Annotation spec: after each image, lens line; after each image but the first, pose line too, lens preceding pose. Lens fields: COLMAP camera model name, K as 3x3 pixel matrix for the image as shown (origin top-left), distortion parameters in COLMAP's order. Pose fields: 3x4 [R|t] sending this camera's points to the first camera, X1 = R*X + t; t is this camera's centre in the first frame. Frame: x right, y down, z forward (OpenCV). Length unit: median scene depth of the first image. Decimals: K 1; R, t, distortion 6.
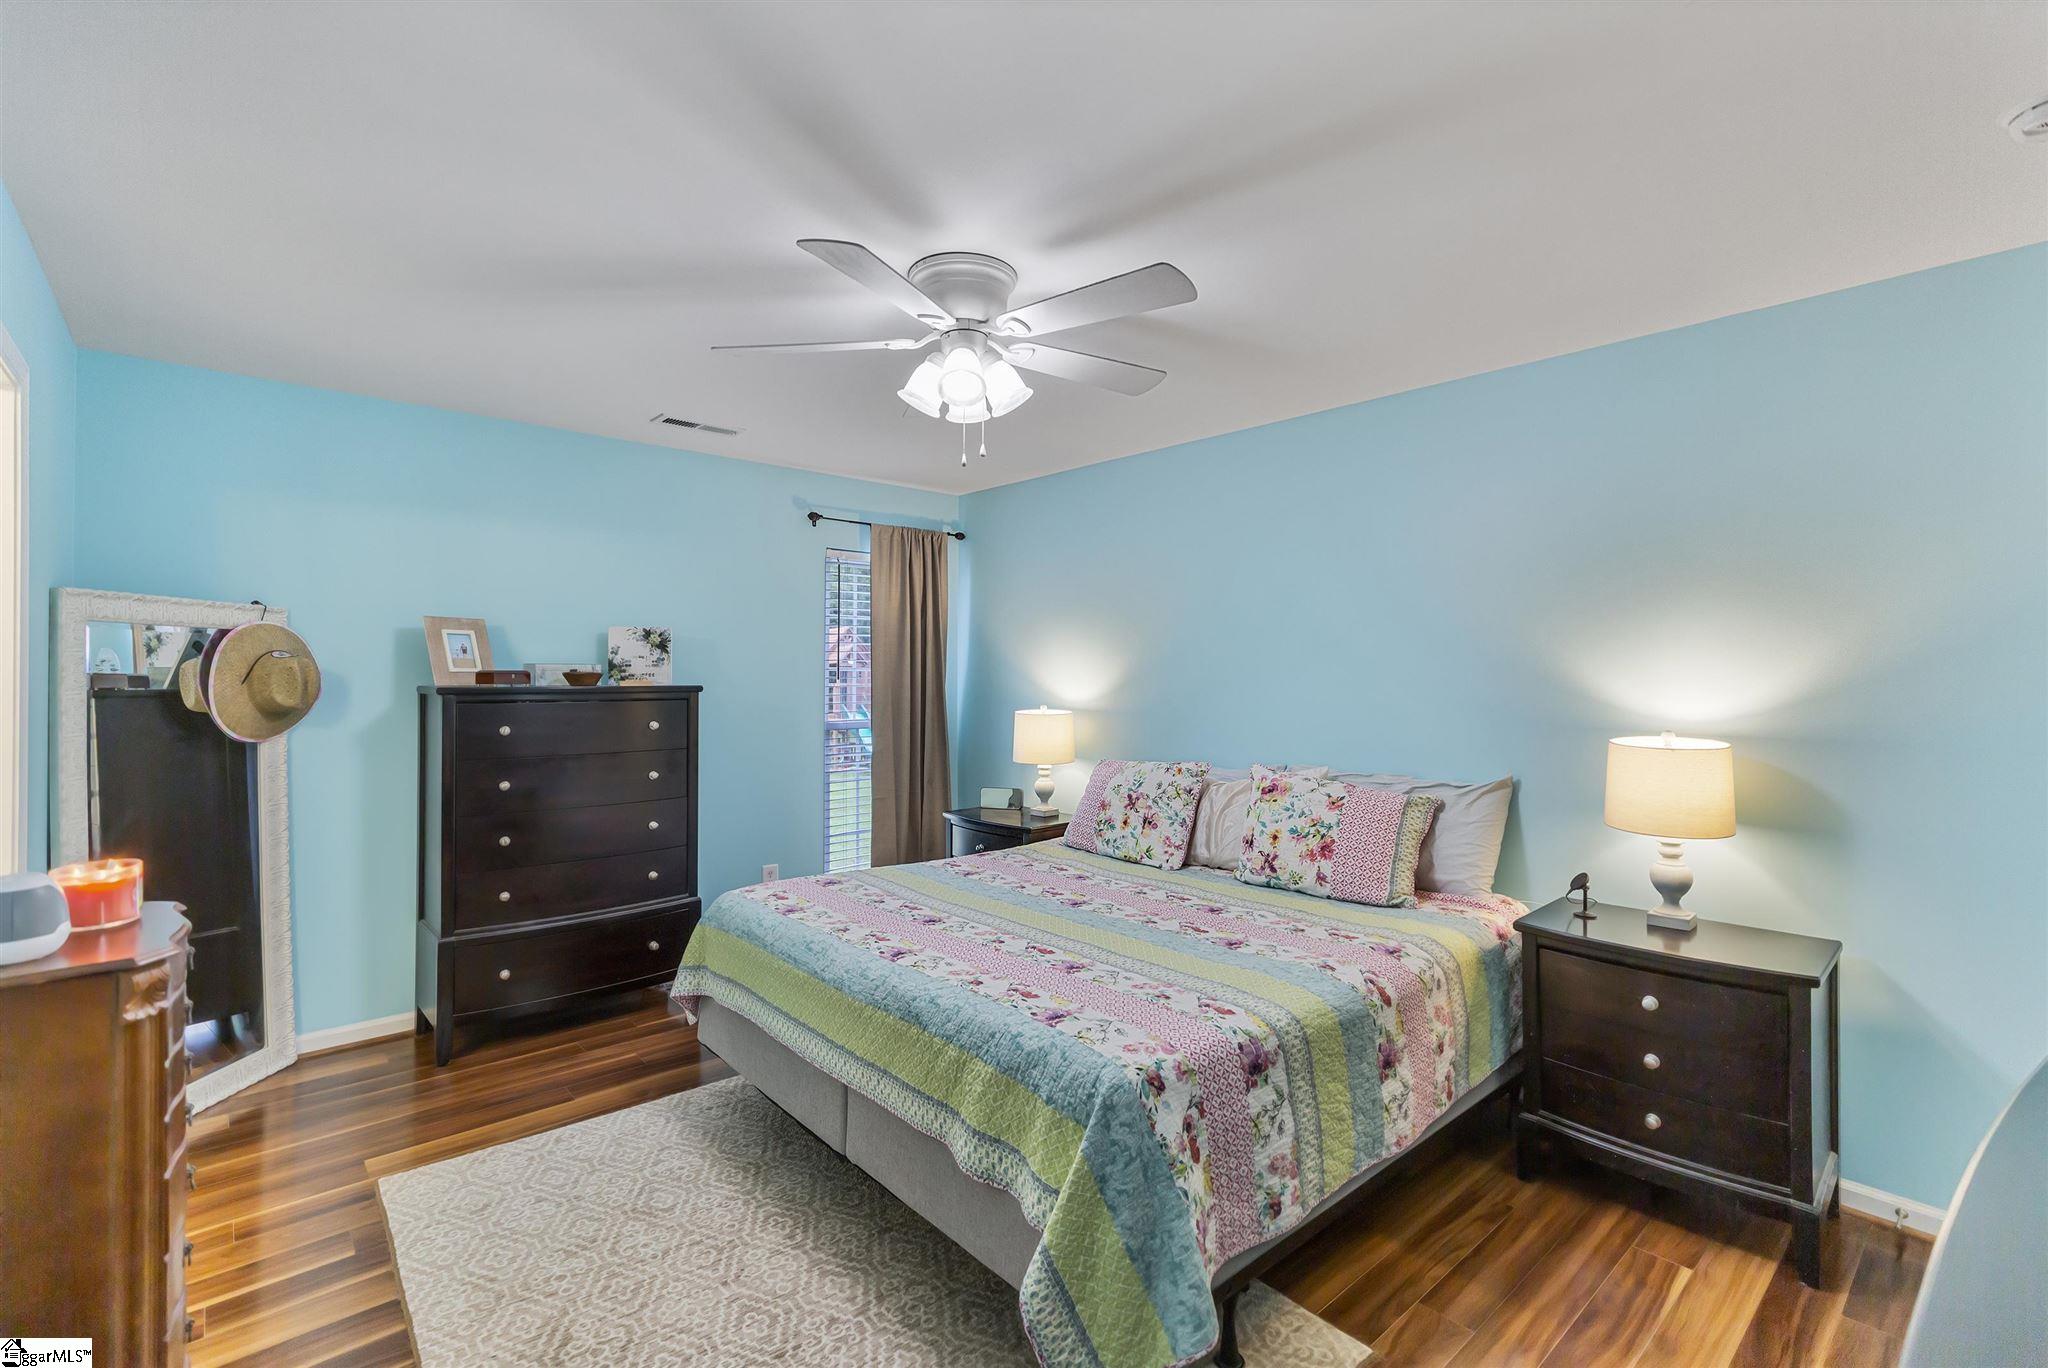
lens RADIAL K [[912.7, 0, 1028.3], [0, 912.7, 672.7], [0, 0, 1]] dist [0.007205, -0.000865]
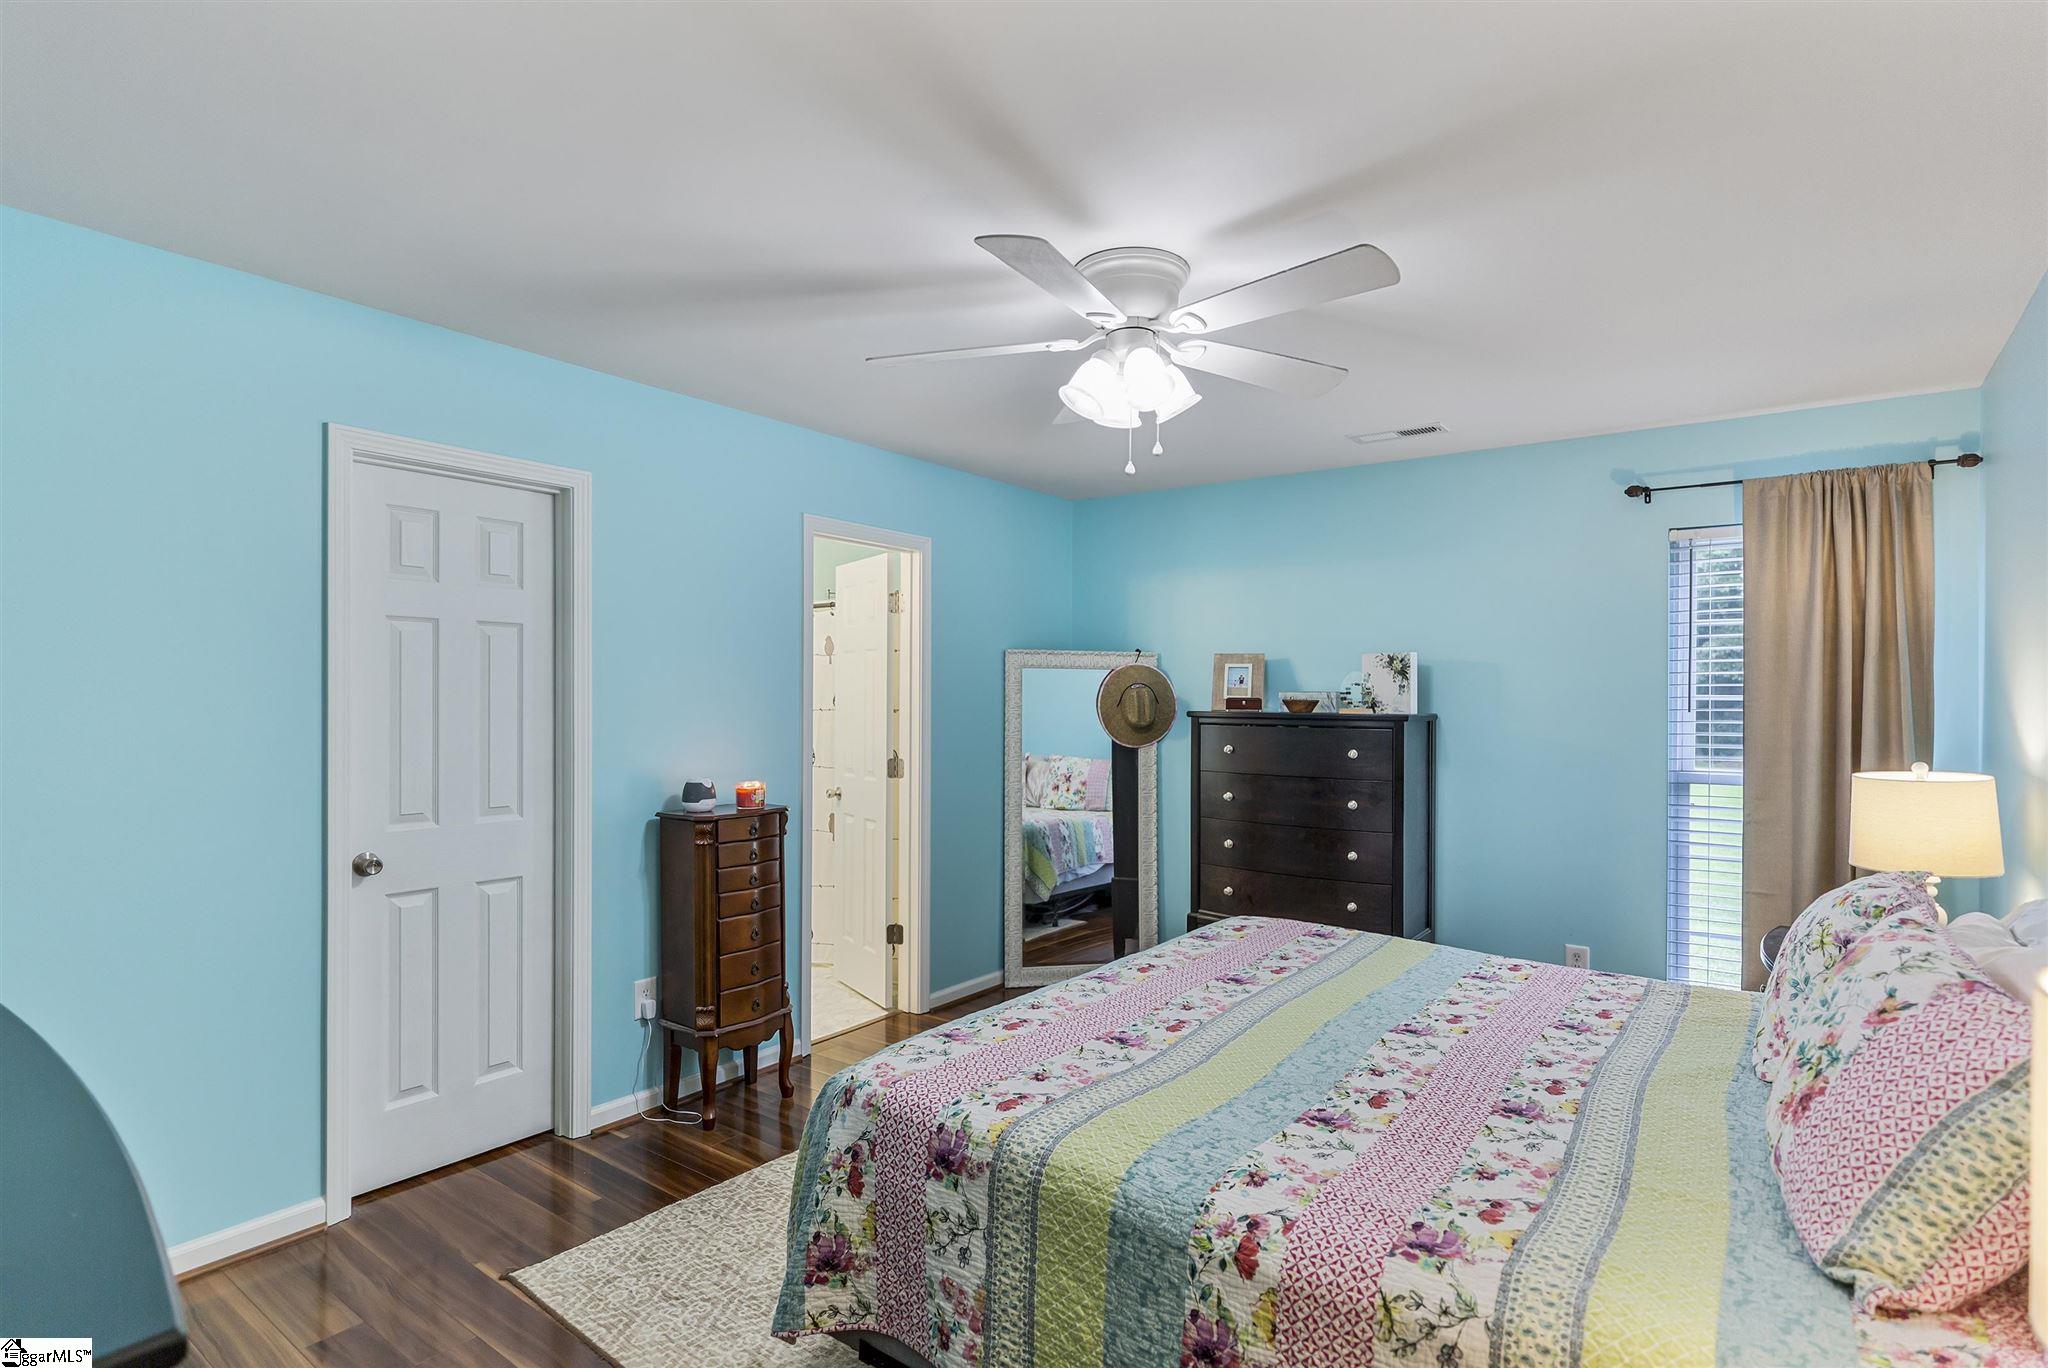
lens RADIAL K [[1007.7, 0, 1026.3], [0, 1007.7, 696.3], [0, 0, 1]] dist [0.003717, 0.000161]
pose [[0.216019, -0.001671, -0.976388, 0.924076], [-0.004768, 0.999985, -0.002766, 0.001390], [0.976377, 0.005253, 0.216008, 0.678949]]
